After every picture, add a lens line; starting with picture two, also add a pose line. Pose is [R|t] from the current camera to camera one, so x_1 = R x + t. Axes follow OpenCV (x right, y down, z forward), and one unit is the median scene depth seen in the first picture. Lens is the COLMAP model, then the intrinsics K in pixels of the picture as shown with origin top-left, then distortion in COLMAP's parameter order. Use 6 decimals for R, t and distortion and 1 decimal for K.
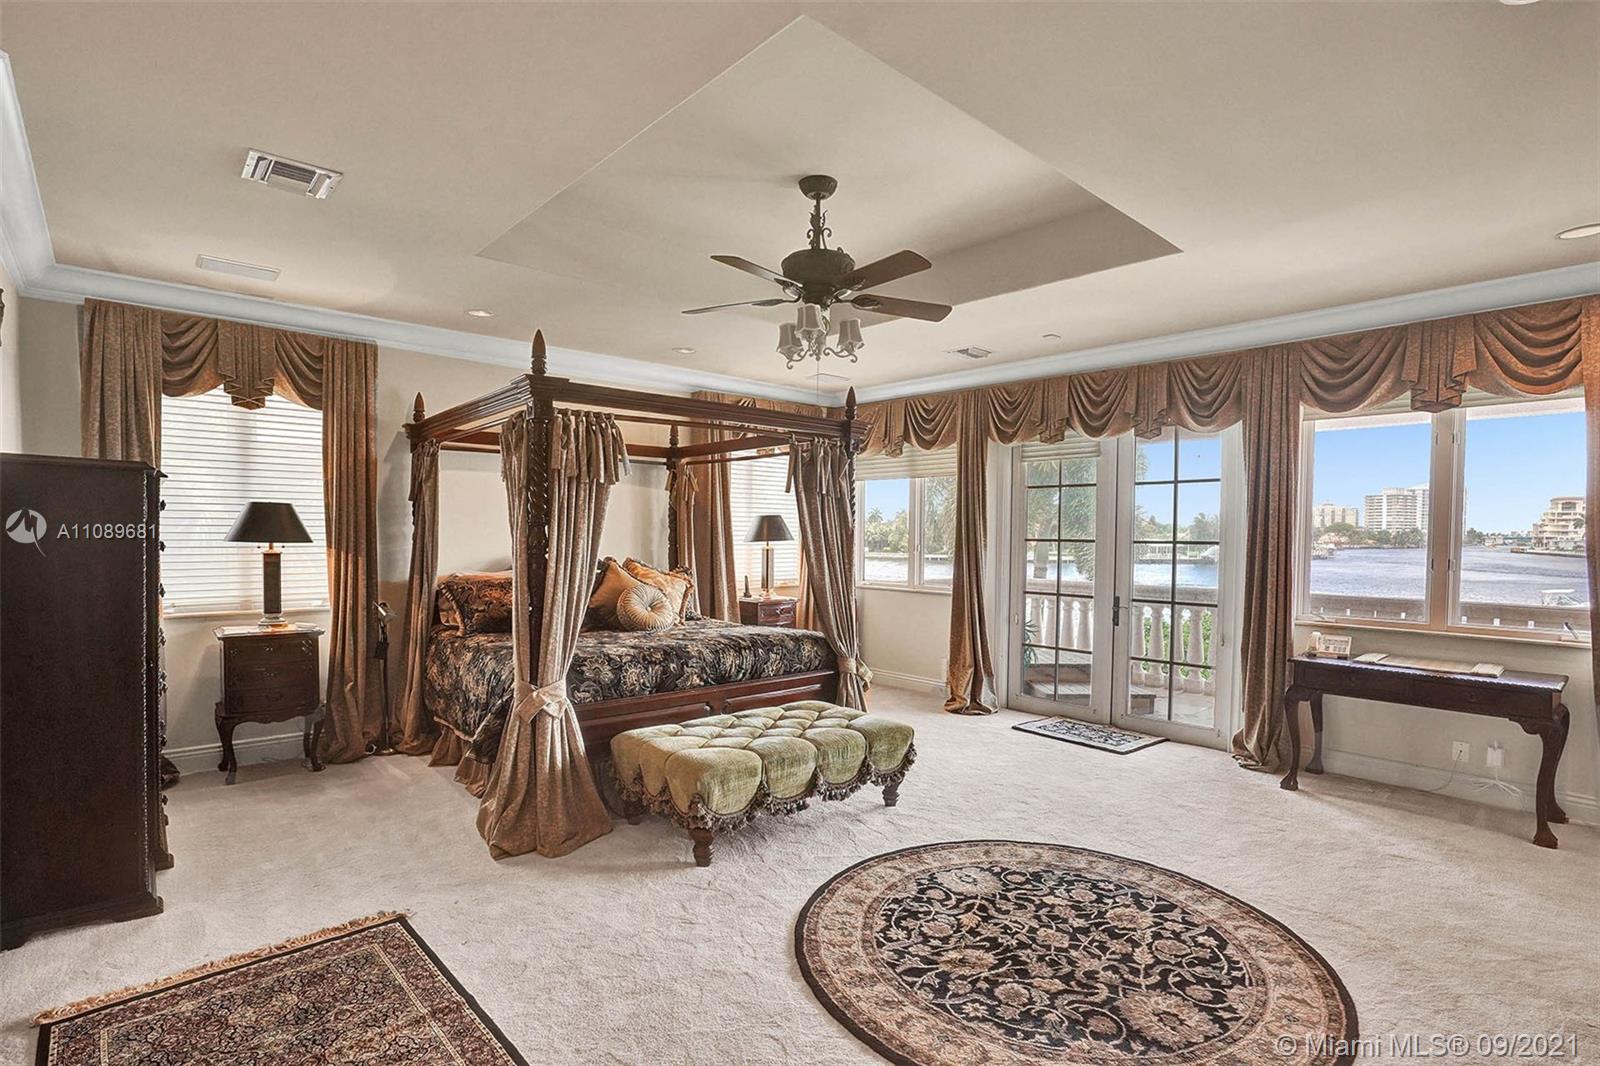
lens RADIAL K [[790.6, 0, 799.7], [0, 790.6, 536.6], [0, 0, 1]] dist [-0.040206, -0.000977]
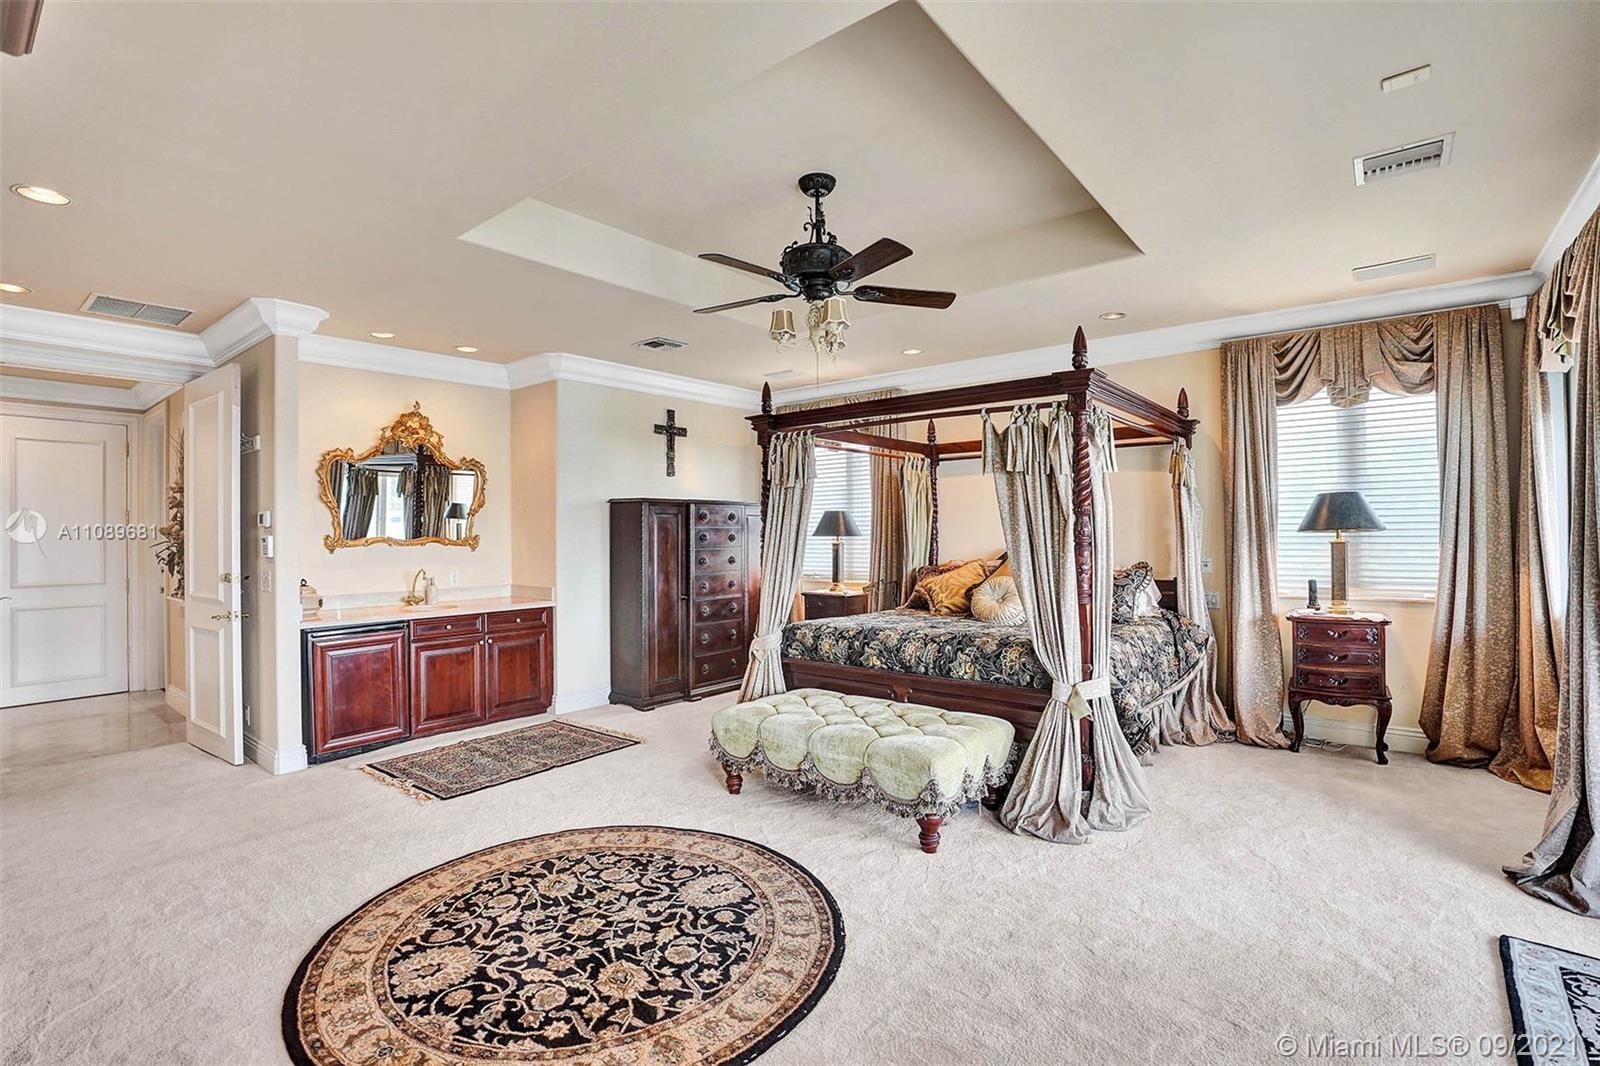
lens RADIAL K [[748.9, 0, 800.4], [0, 748.9, 532.5], [0, 0, 1]] dist [-0.033458, 0.006523]
pose [[0.135976, -0.009398, -0.990668, 1.256046], [0.018843, 0.999799, -0.006898, 0.010385], [0.990533, -0.017729, 0.136126, 1.090949]]
